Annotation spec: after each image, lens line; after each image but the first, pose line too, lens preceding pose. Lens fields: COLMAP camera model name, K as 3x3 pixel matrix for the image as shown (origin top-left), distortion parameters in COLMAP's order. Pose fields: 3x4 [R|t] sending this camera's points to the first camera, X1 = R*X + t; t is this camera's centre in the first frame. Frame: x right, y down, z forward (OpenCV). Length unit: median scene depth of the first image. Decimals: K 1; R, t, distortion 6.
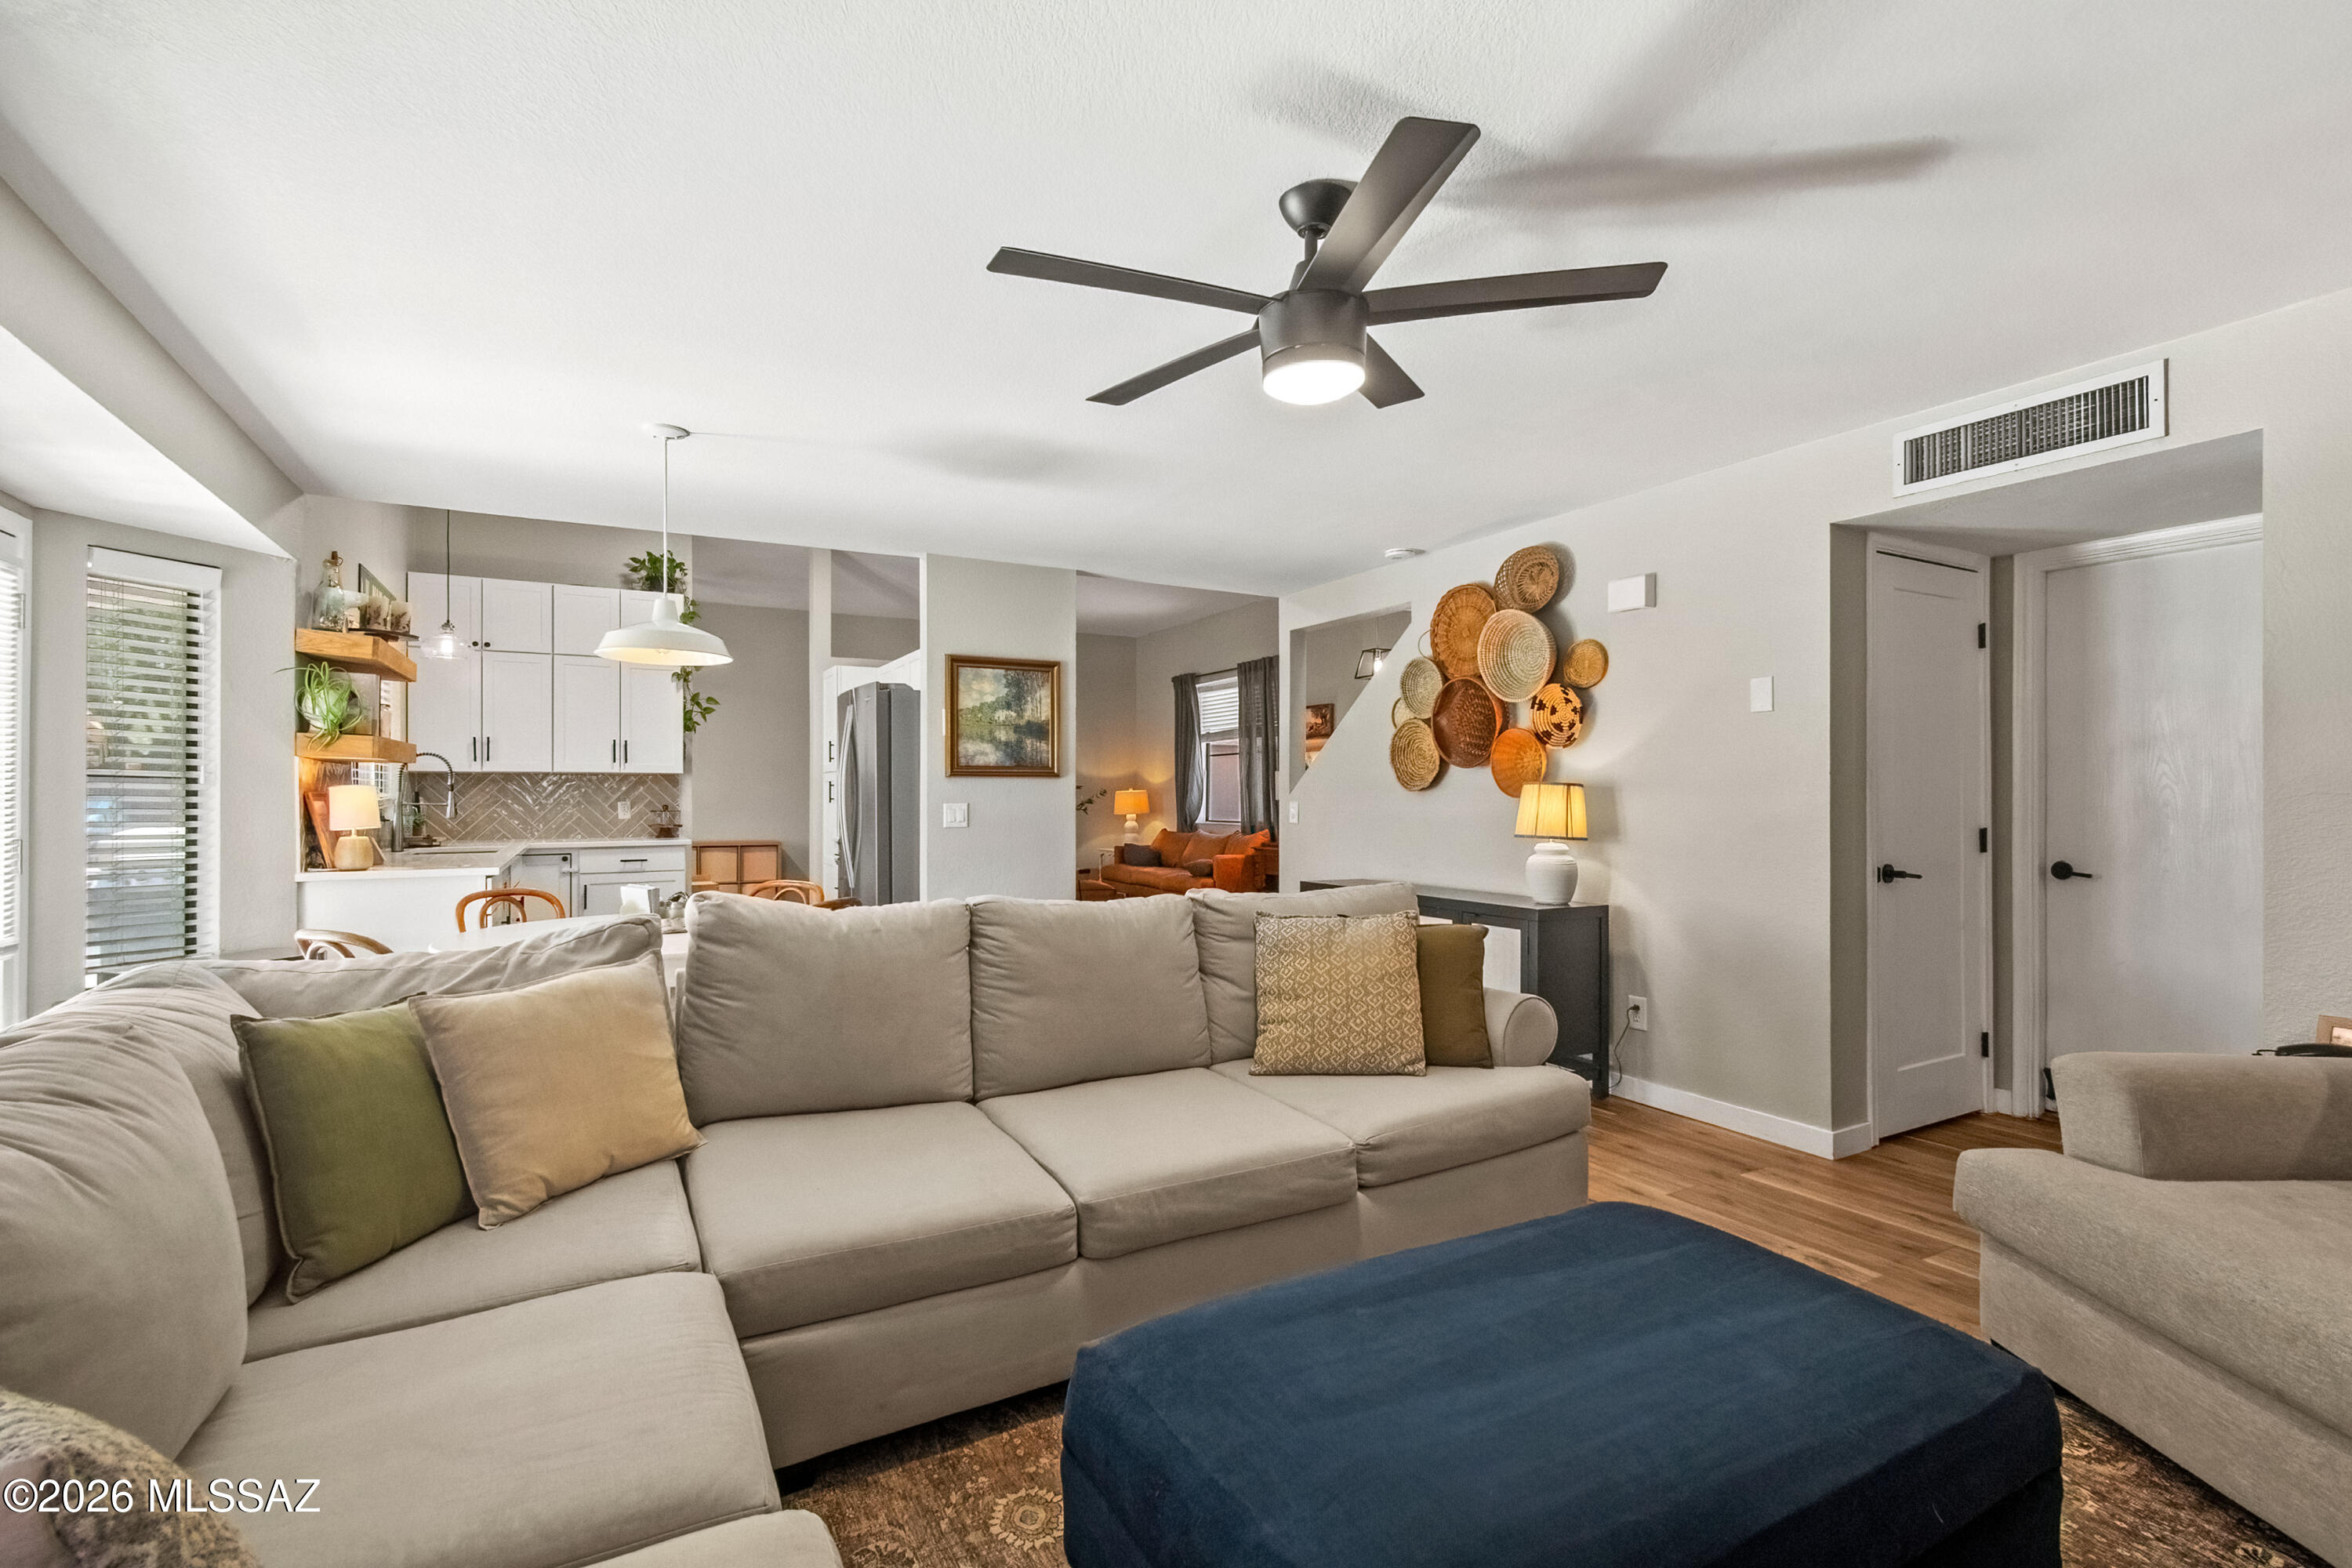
lens RADIAL K [[1049.1, 0, 1175.6], [0, 1049.1, 791.7], [0, 0, 1]] dist [0.004758, -0.005800]
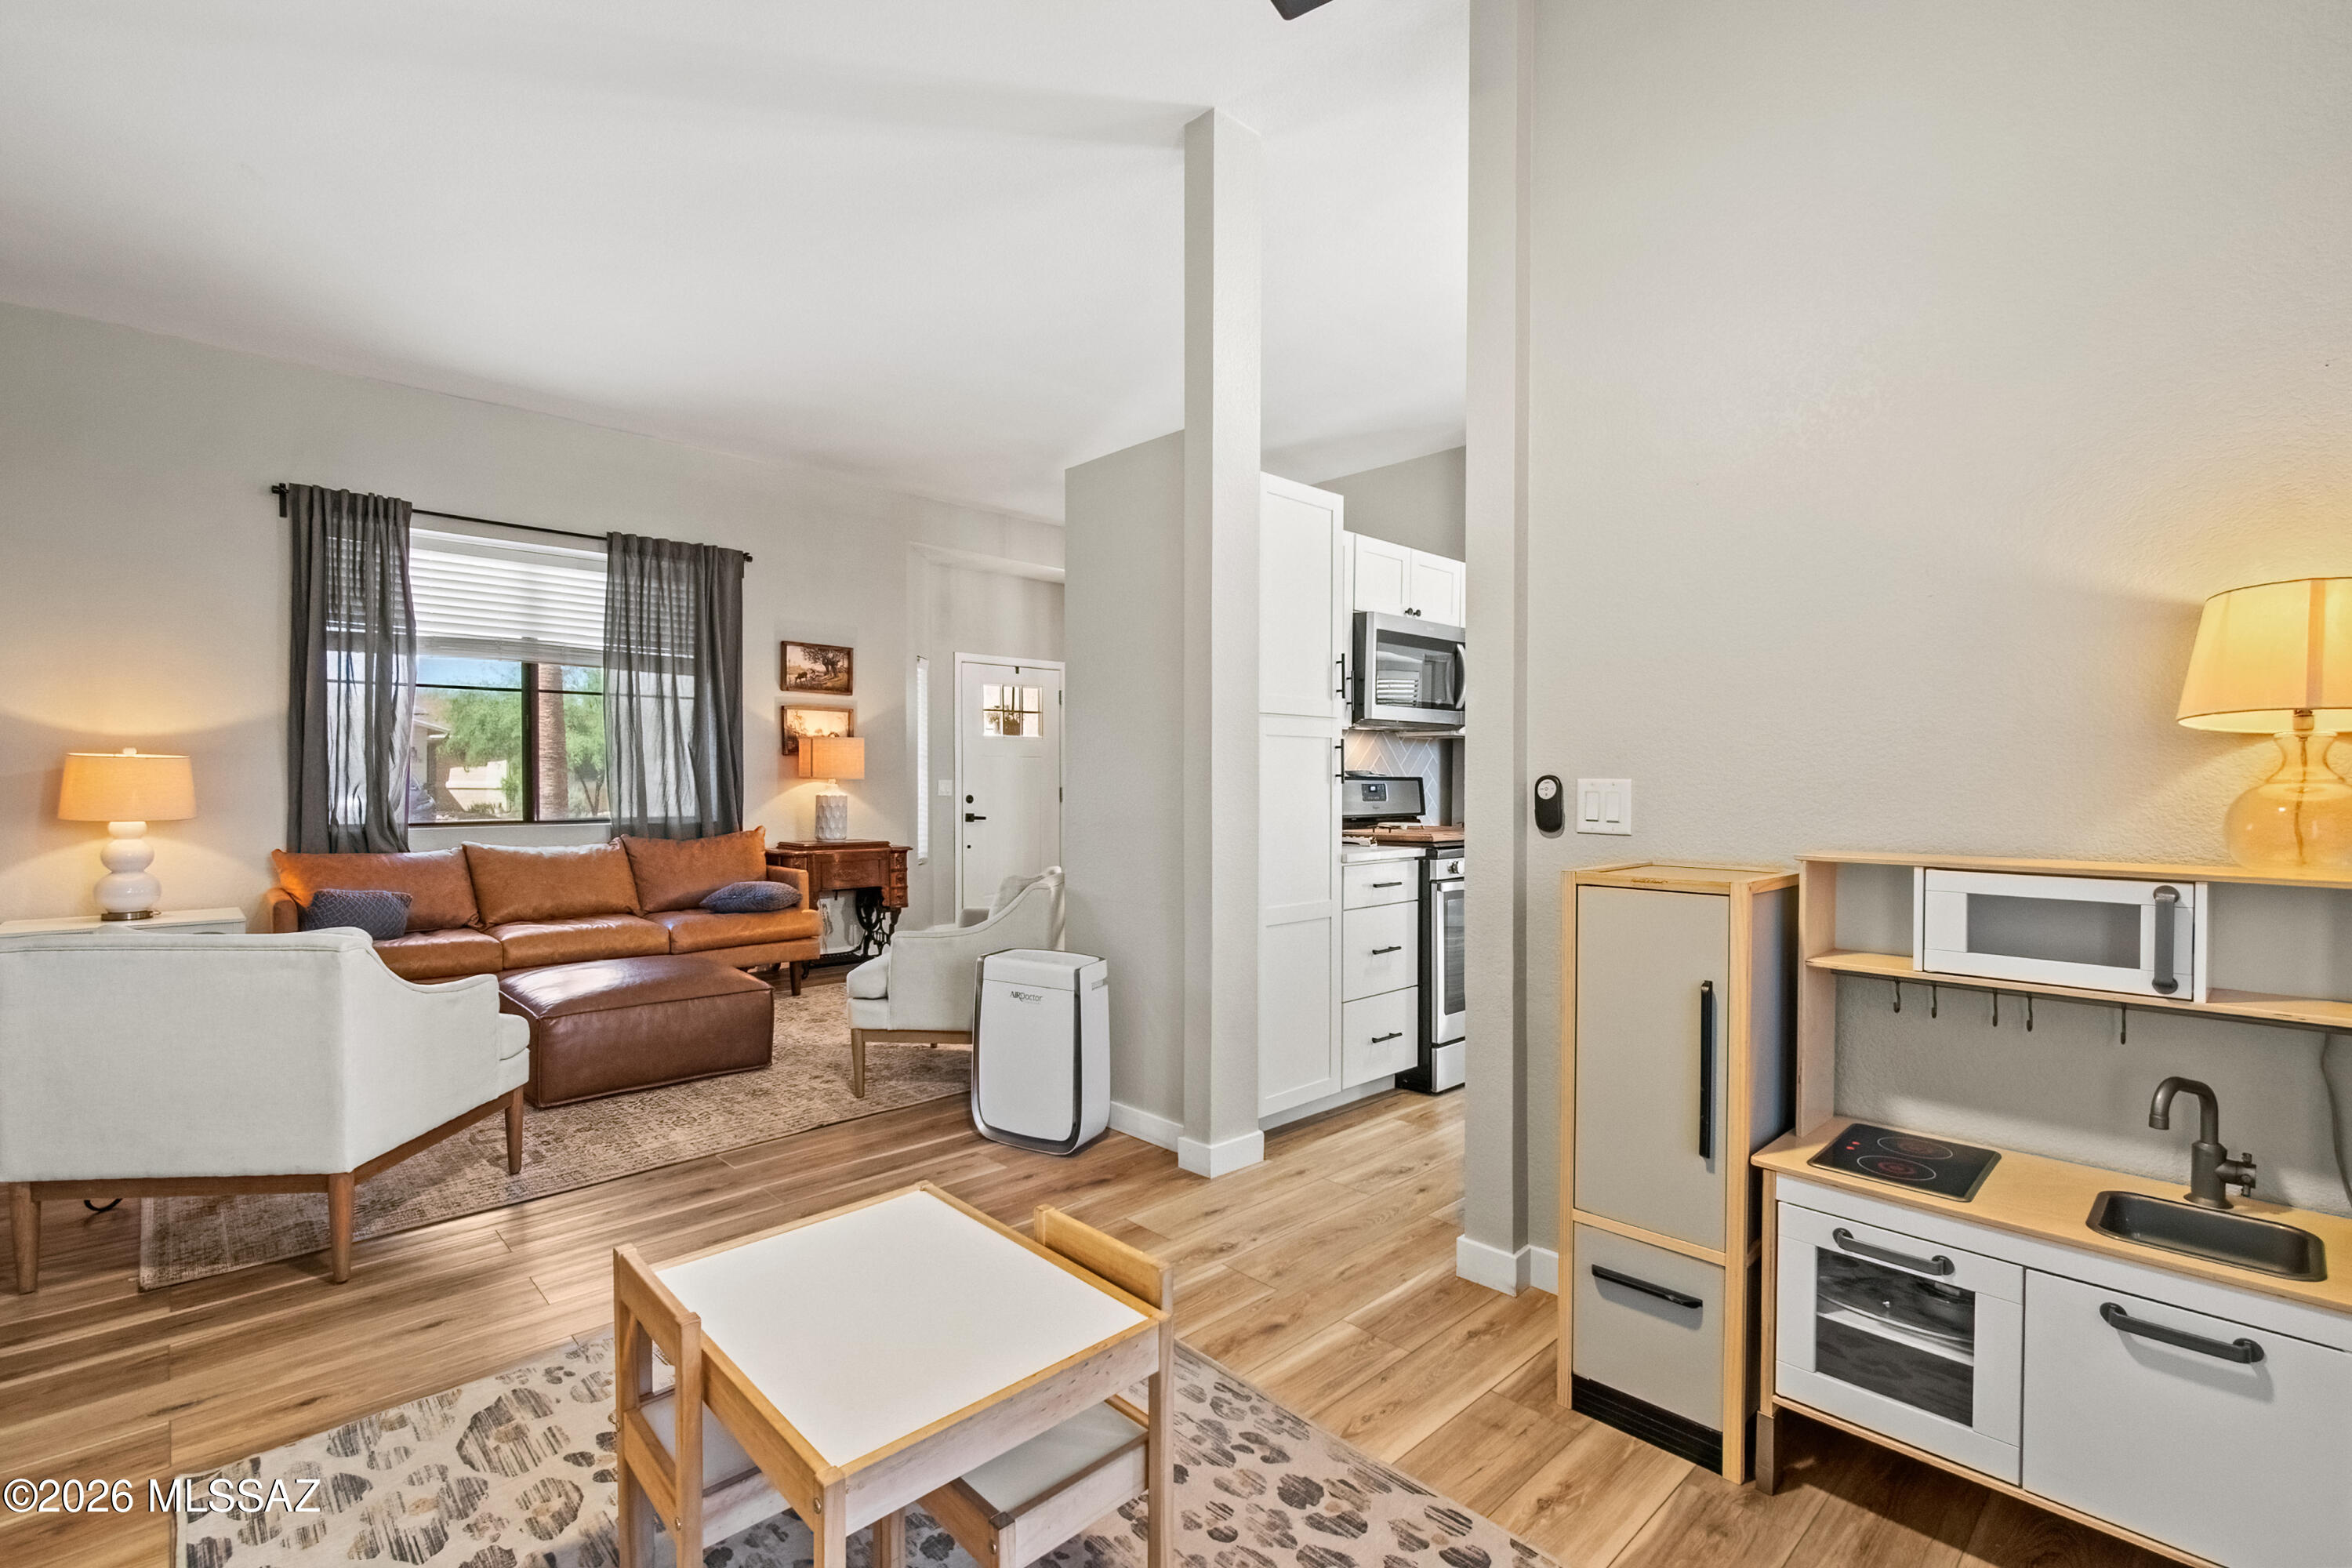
lens RADIAL K [[1049.1, 0, 1175.6], [0, 1049.1, 791.7], [0, 0, 1]] dist [0.004758, -0.005800]
pose [[-0.260926, -0.008632, 0.965320, -0.509290], [-0.003267, 0.999962, 0.008059, 0.007670], [-0.965353, -0.001051, -0.260945, 0.803137]]
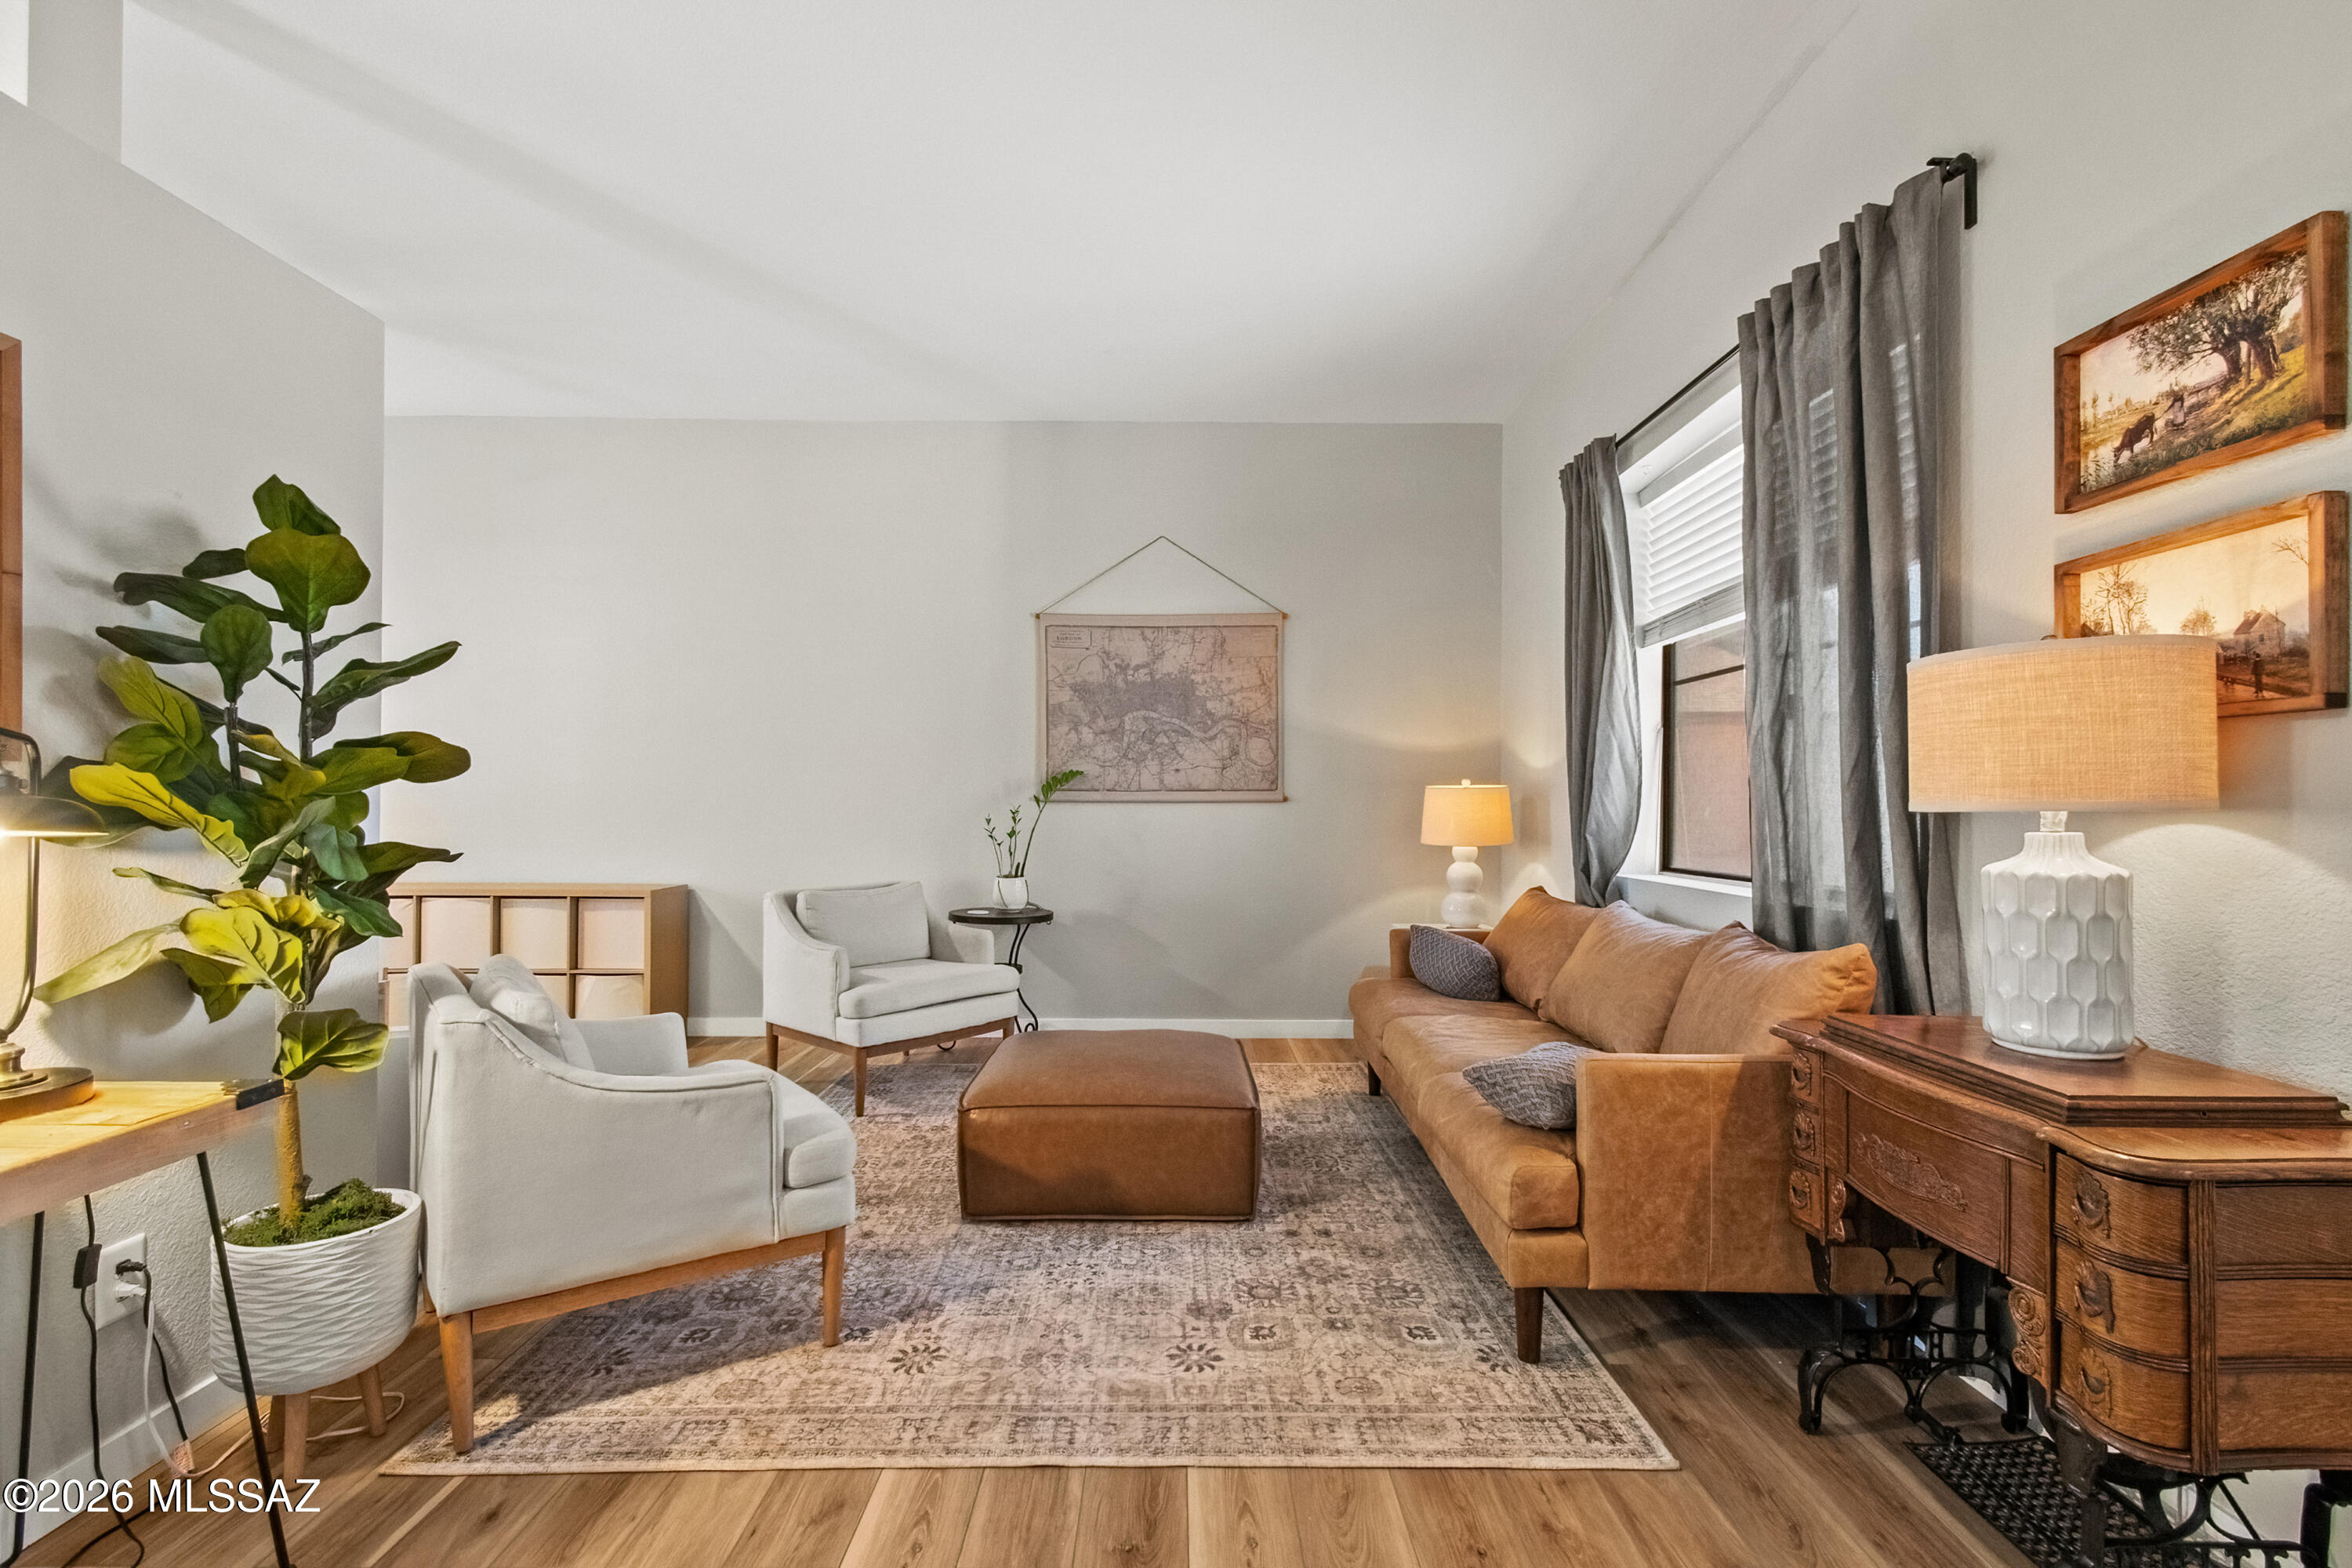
lens RADIAL K [[1049.1, 0, 1175.6], [0, 1049.1, 791.7], [0, 0, 1]] dist [0.004758, -0.005800]
pose [[0.877331, 0.000869, -0.479884, 0.058337], [-0.005561, 0.999950, -0.008357, 0.005159], [0.479853, 0.010001, 0.877292, 0.641723]]
